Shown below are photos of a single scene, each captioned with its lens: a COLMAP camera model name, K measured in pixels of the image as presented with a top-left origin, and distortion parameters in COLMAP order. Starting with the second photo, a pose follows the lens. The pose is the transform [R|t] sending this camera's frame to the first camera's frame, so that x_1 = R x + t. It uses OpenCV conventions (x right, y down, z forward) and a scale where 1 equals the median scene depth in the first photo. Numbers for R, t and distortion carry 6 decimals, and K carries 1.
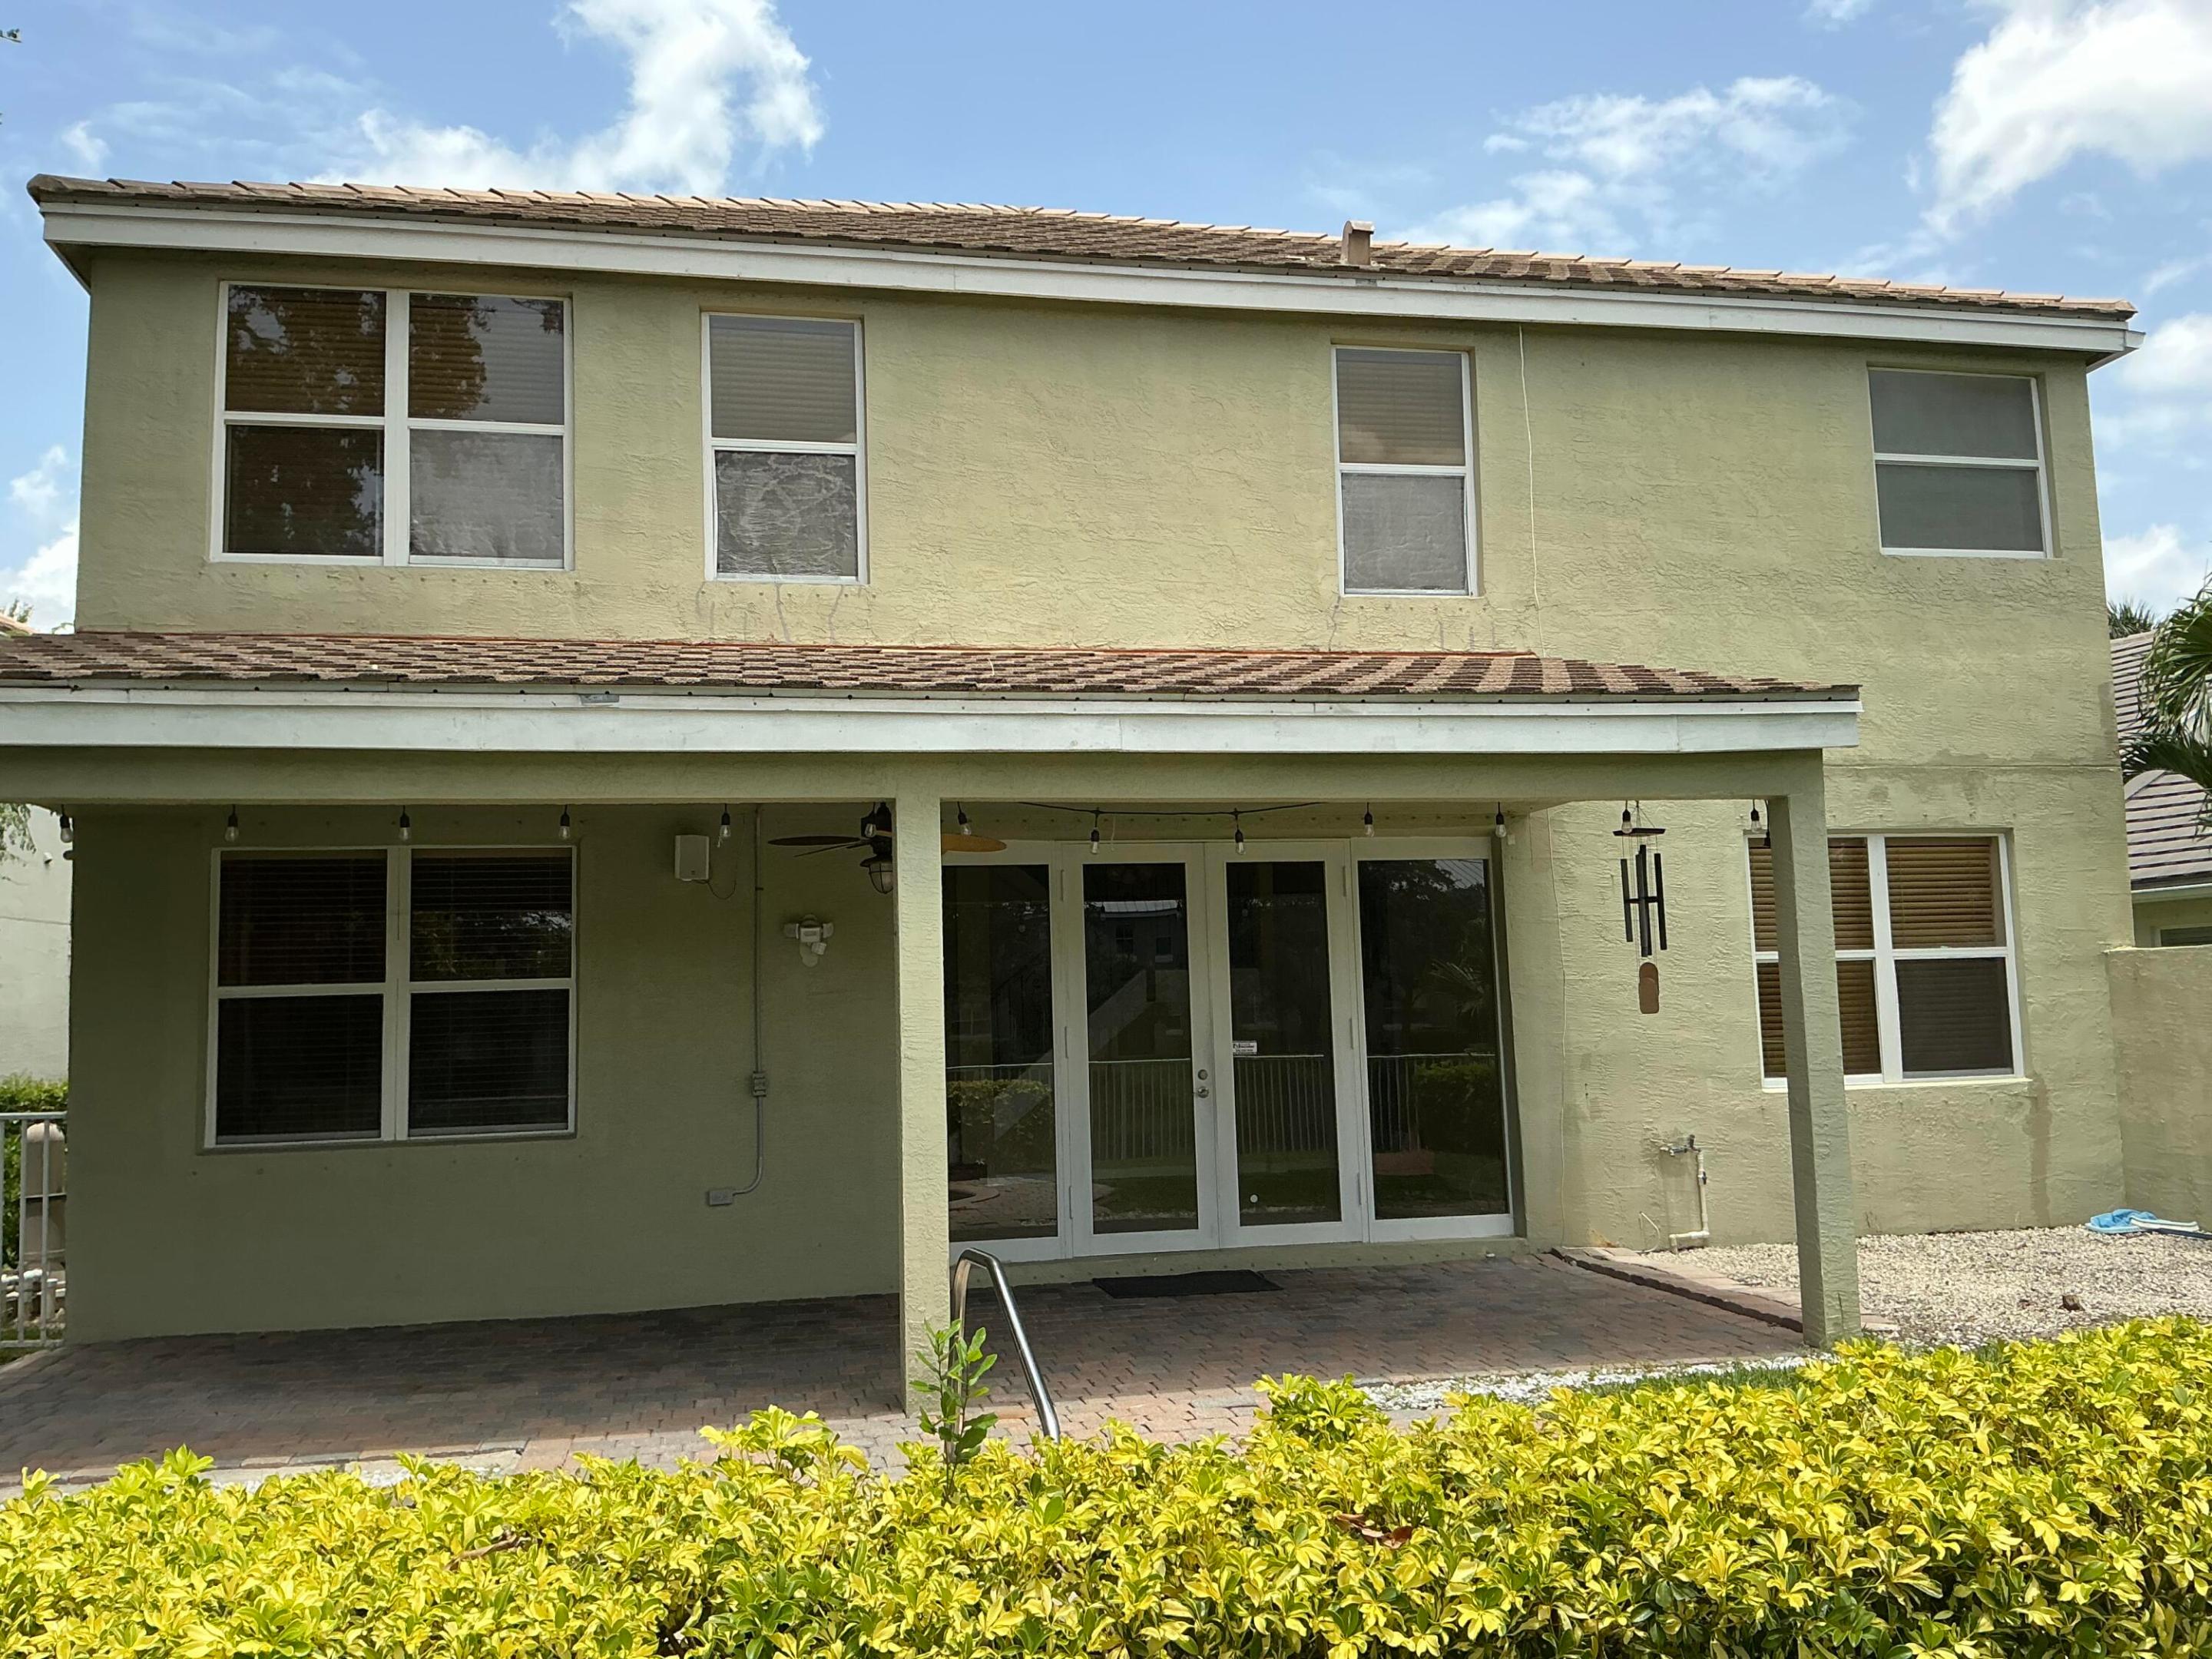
lens RADIAL K [[1664.8, 0, 1094.6], [0, 1664.8, 835.3], [0, 0, 1]] dist [0.130382, -0.222900]
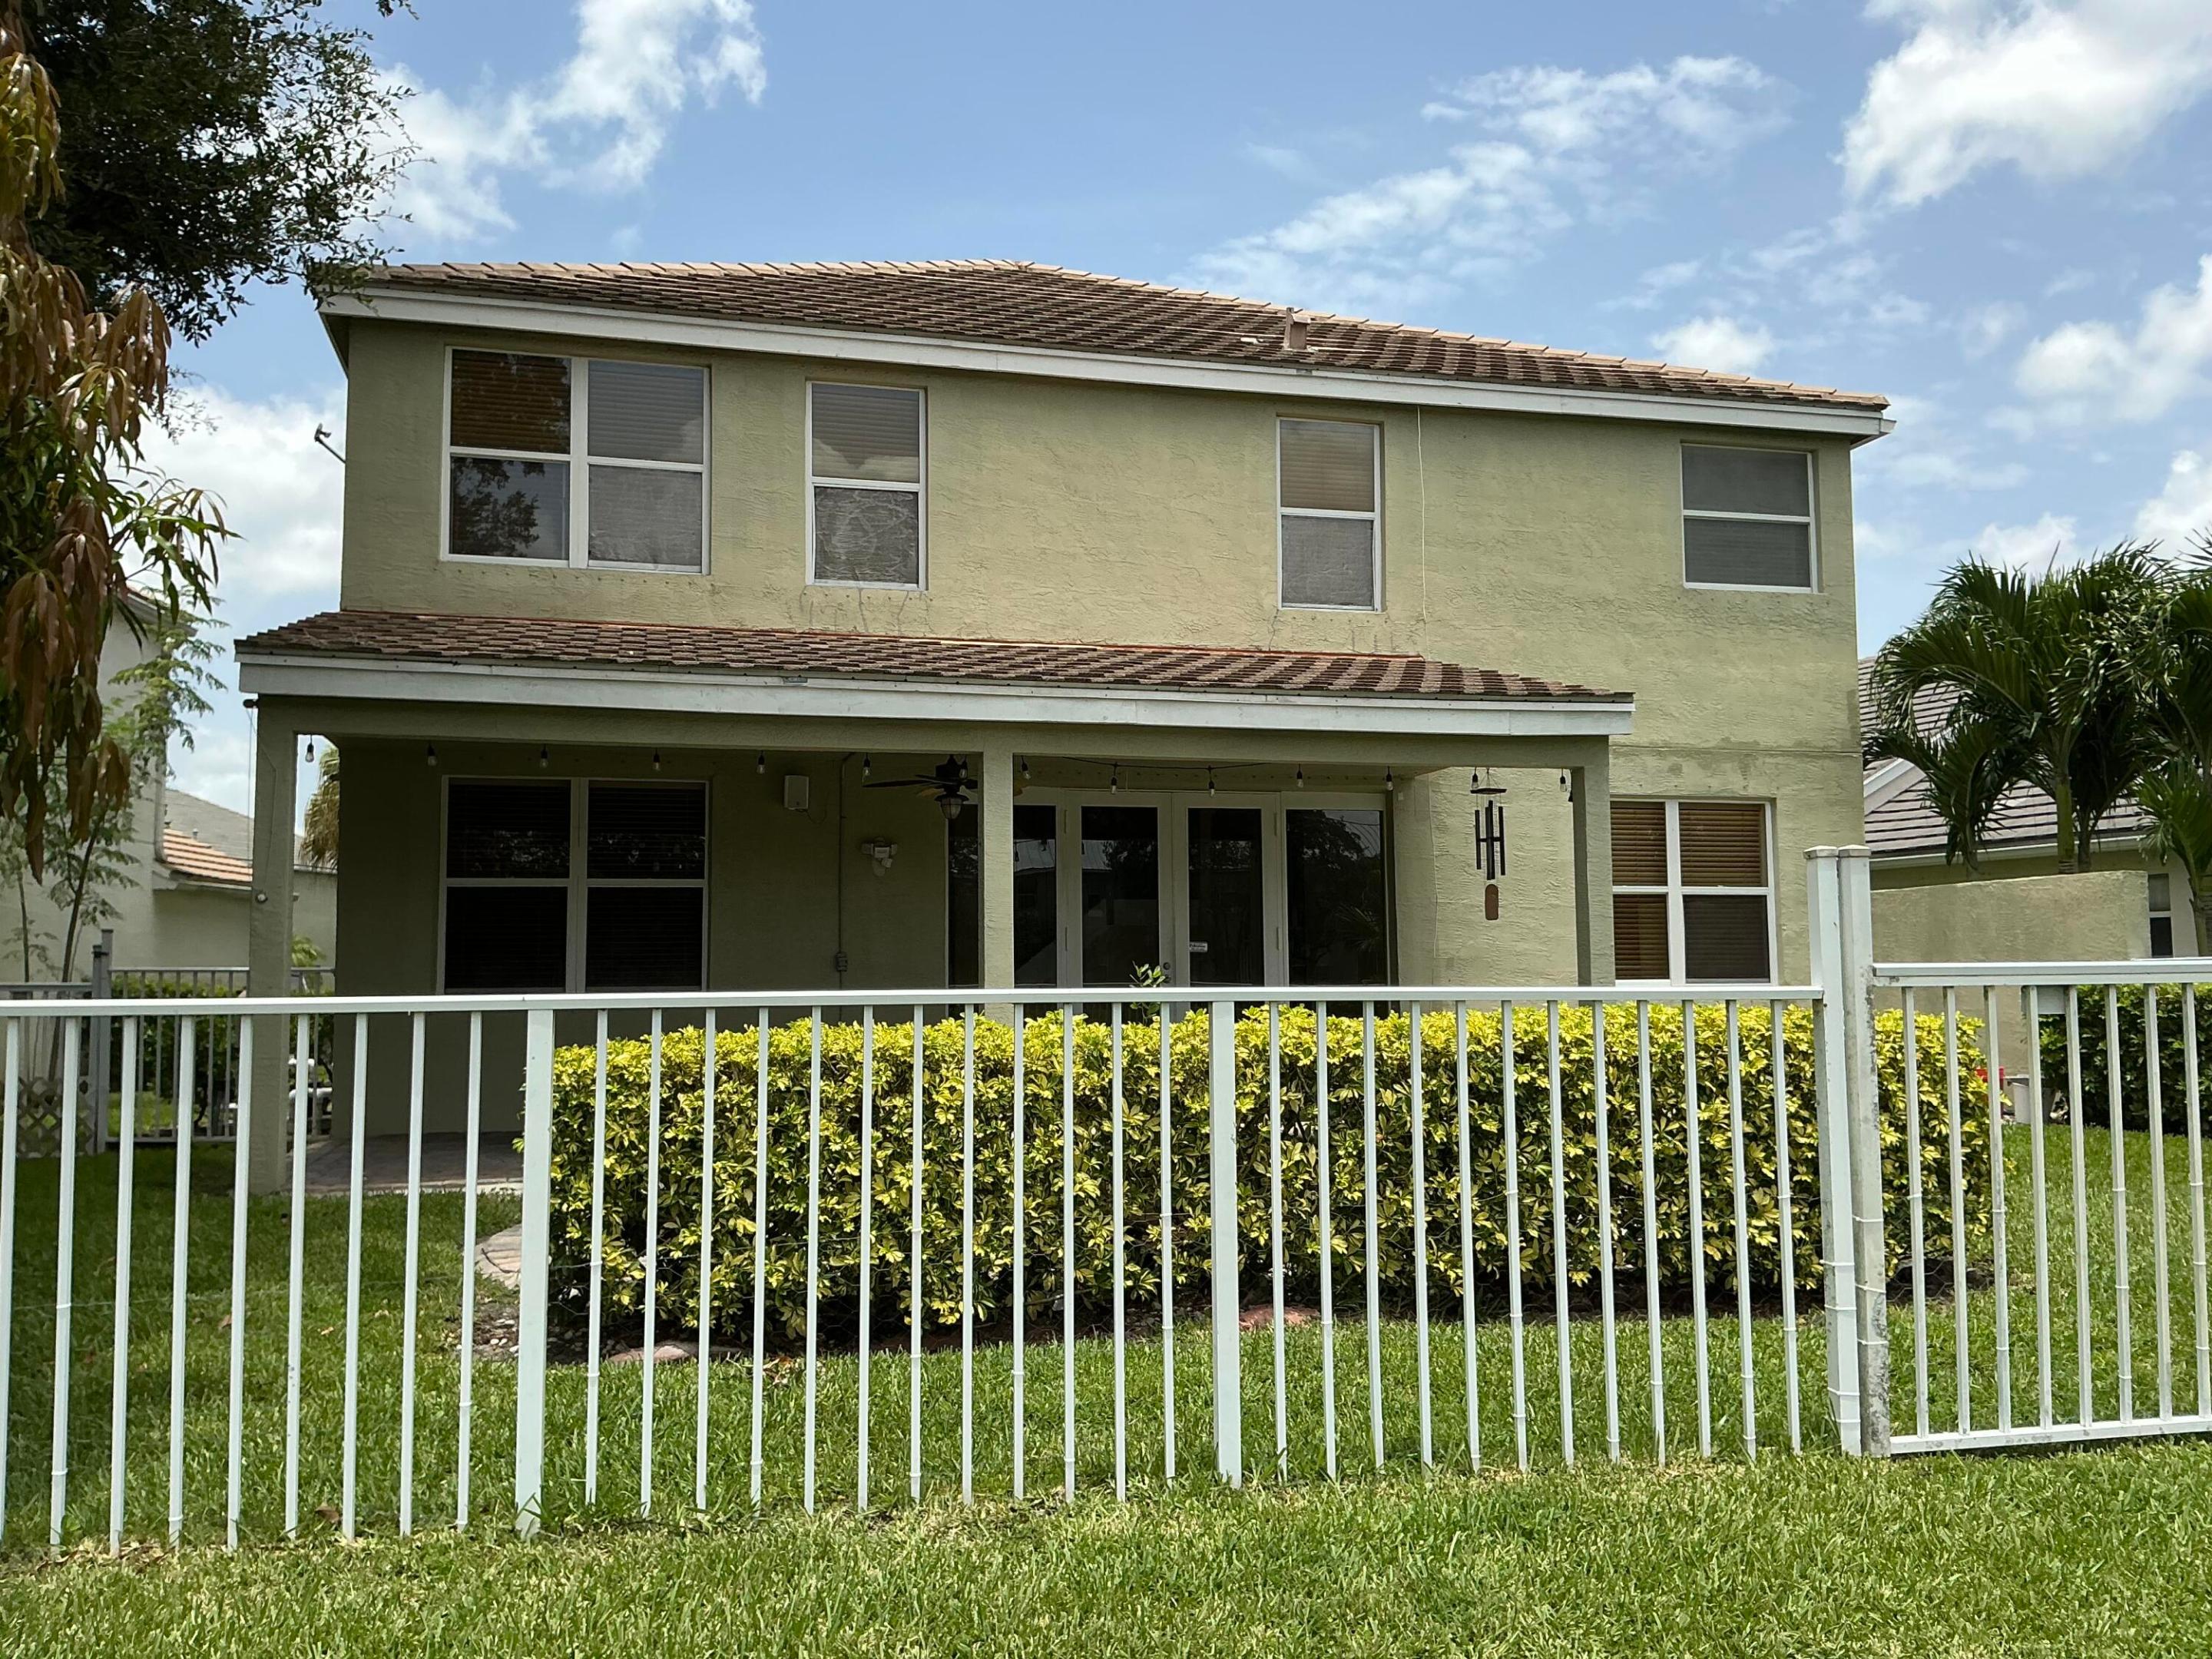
lens RADIAL K [[1835.4, 0, 1111.5], [0, 1835.4, 835.1], [0, 0, 1]] dist [0.161262, -0.350762]
pose [[0.997487, 0.024124, 0.066617, -0.075637], [-0.025120, 0.999584, 0.014152, 0.018048], [-0.066248, -0.015790, 0.997678, -0.435606]]
